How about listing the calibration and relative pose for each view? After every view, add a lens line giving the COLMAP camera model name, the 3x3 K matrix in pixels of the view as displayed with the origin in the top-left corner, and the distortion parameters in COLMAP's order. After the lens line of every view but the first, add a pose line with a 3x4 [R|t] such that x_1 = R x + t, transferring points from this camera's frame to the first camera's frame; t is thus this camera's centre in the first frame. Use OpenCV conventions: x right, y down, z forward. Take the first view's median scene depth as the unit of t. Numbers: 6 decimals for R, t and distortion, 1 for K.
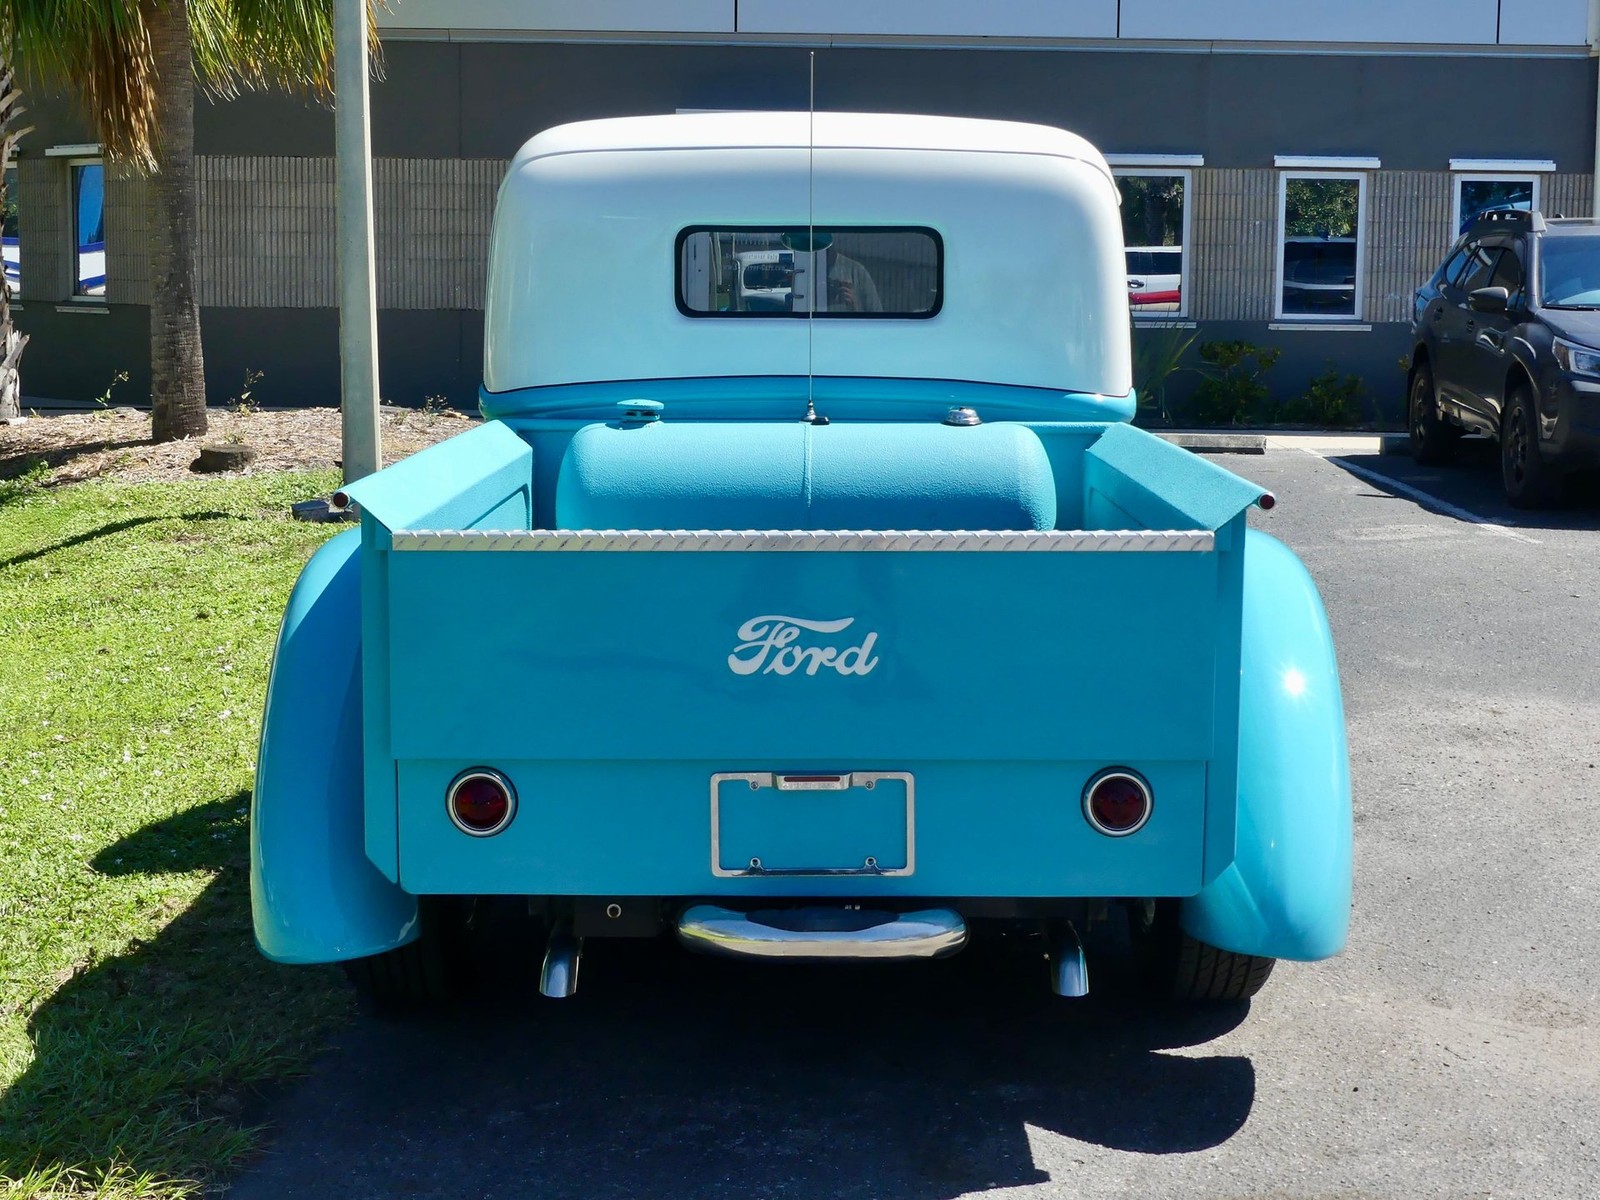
lens RADIAL K [[2587.1, 0, 869.5], [0, 2587.1, 600.5], [0, 0, 1]] dist [-0.006033, 0.028346]
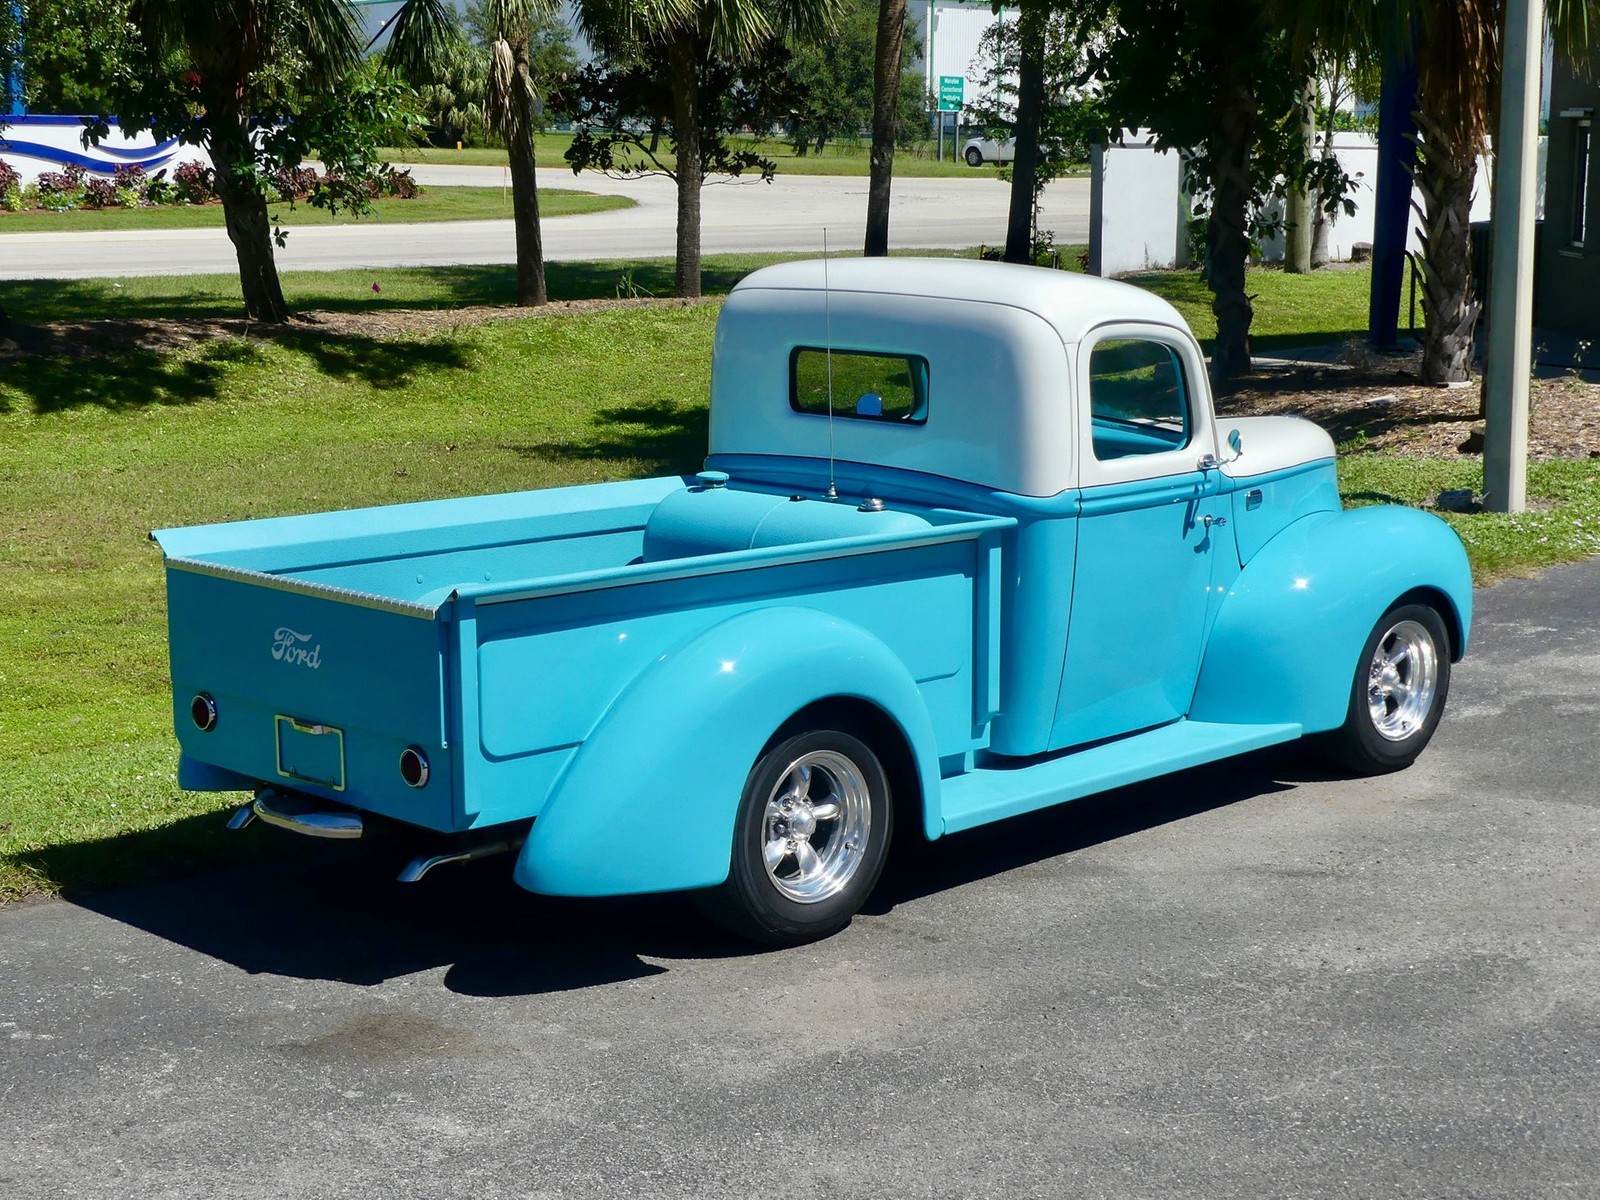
lens RADIAL K [[2792.6, 0, 849.1], [0, 2792.6, 603.7], [0, 0, 1]] dist [-0.034011, 0.030411]
pose [[0.694276, 0.114112, -0.710605, 1.057975], [-0.089255, 0.993380, 0.072318, -0.122058], [0.714153, 0.013216, 0.699865, -0.023174]]
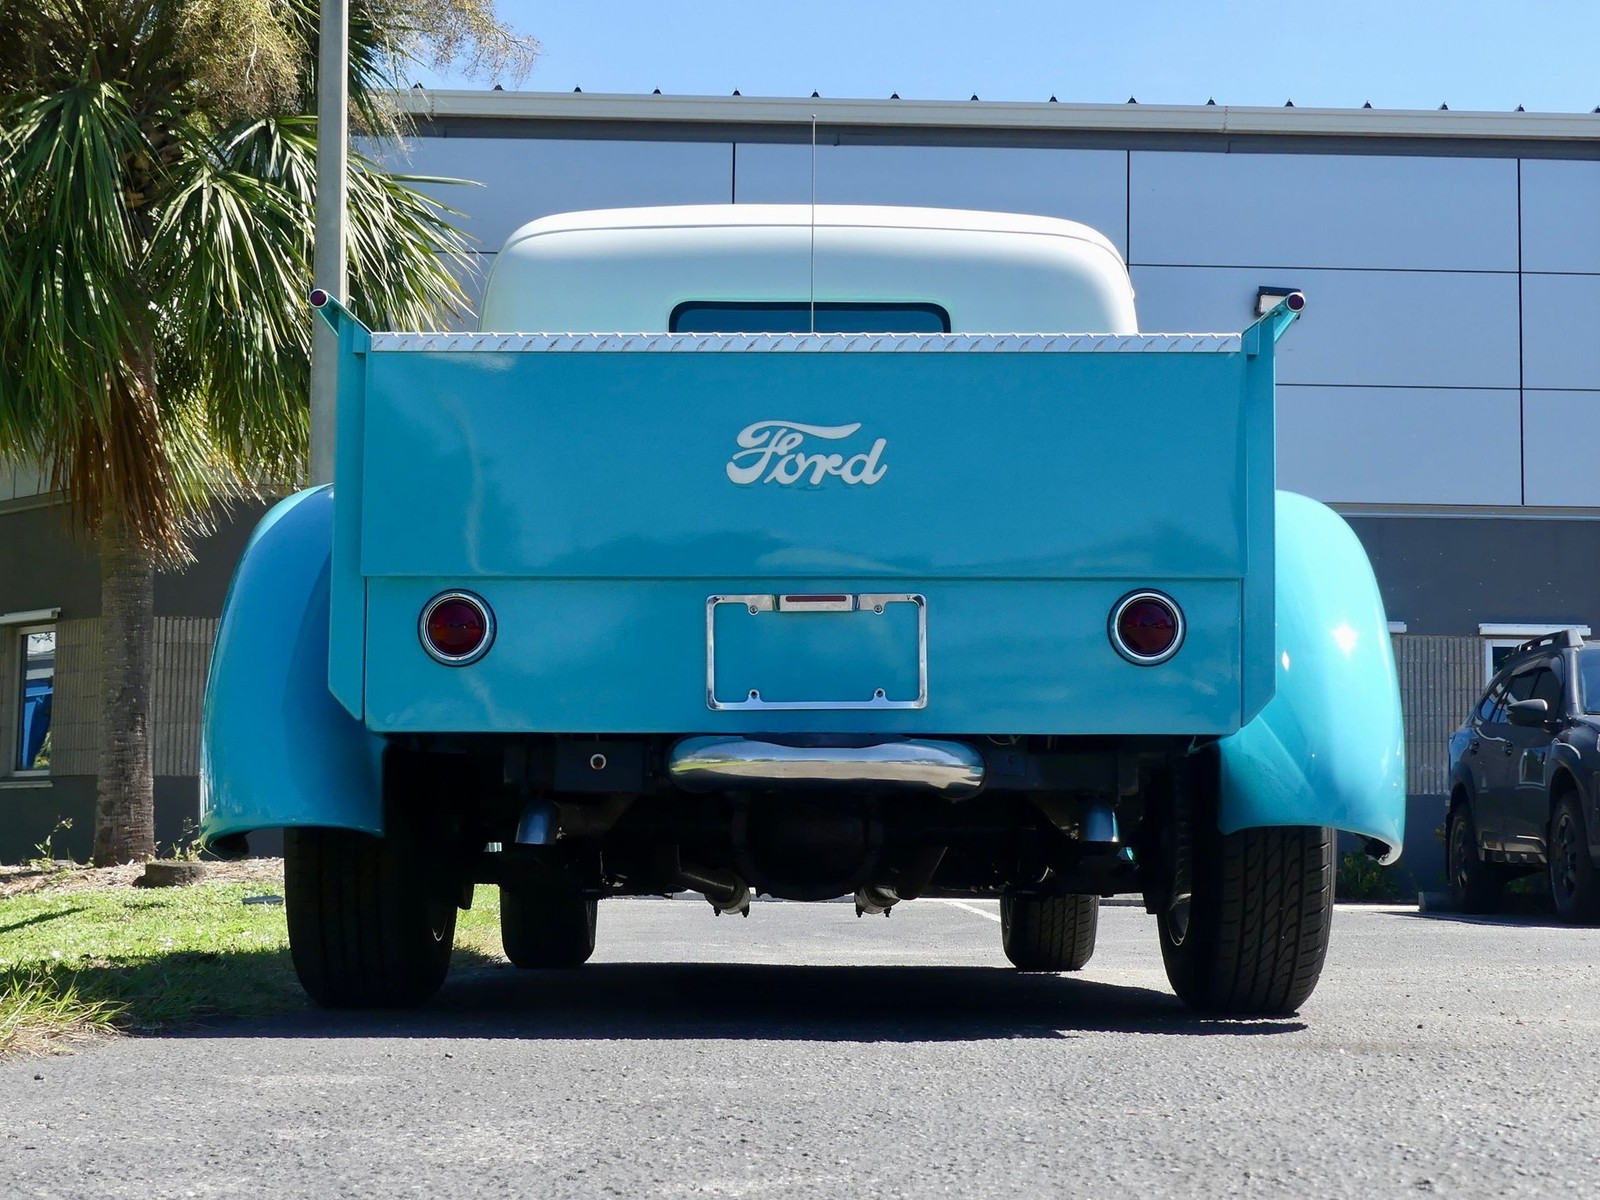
lens RADIAL K [[2784.0, 0, 902.4], [0, 2784.0, 633.4], [0, 0, 1]] dist [0.001727, -0.037198]
pose [[0.999909, -0.003020, 0.013142, -0.003115], [0.005865, 0.974996, -0.222145, 0.209123], [-0.012142, 0.222202, 0.974925, 0.022957]]
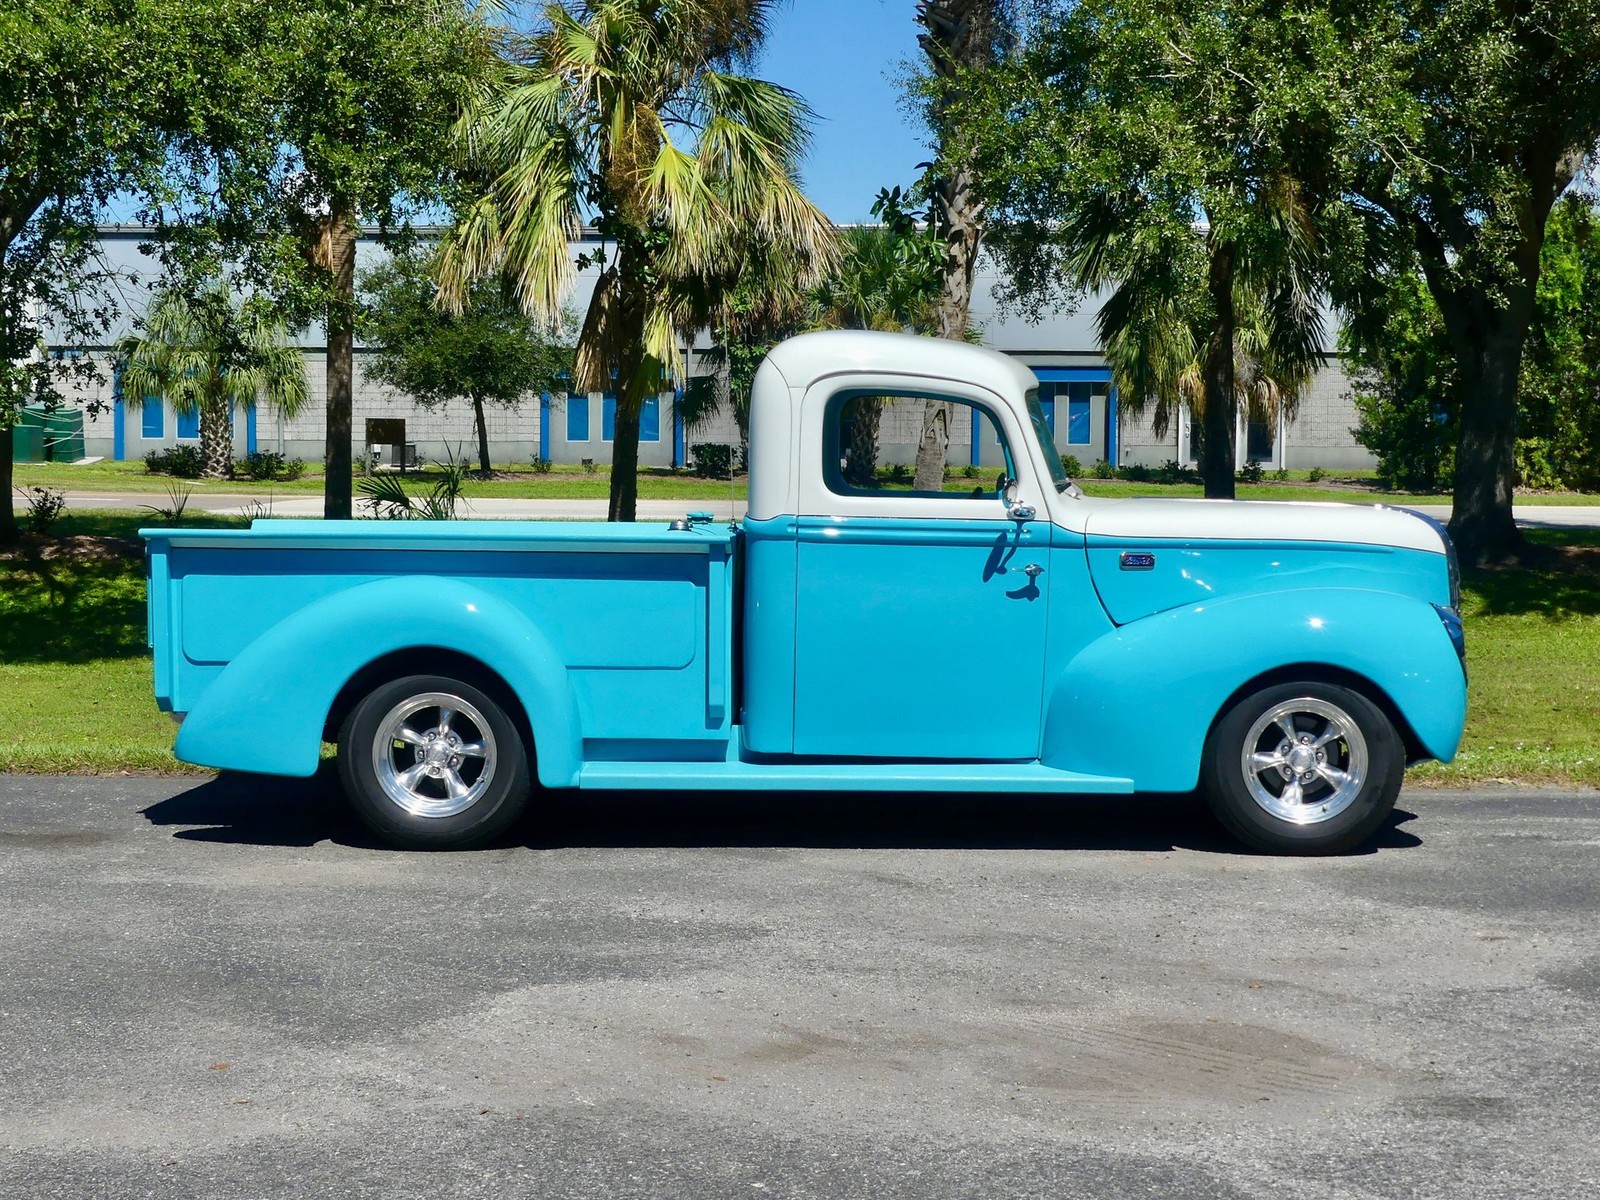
lens RADIAL K [[2557.9, 0, 795.5], [0, 2557.9, 613.8], [0, 0, 1]] dist [0.002690, -0.029621]
pose [[-0.067967, 0.055312, -0.996153, 1.589016], [-0.128452, 0.989667, 0.063716, -0.125424], [0.989384, 0.132289, -0.060159, 1.163036]]
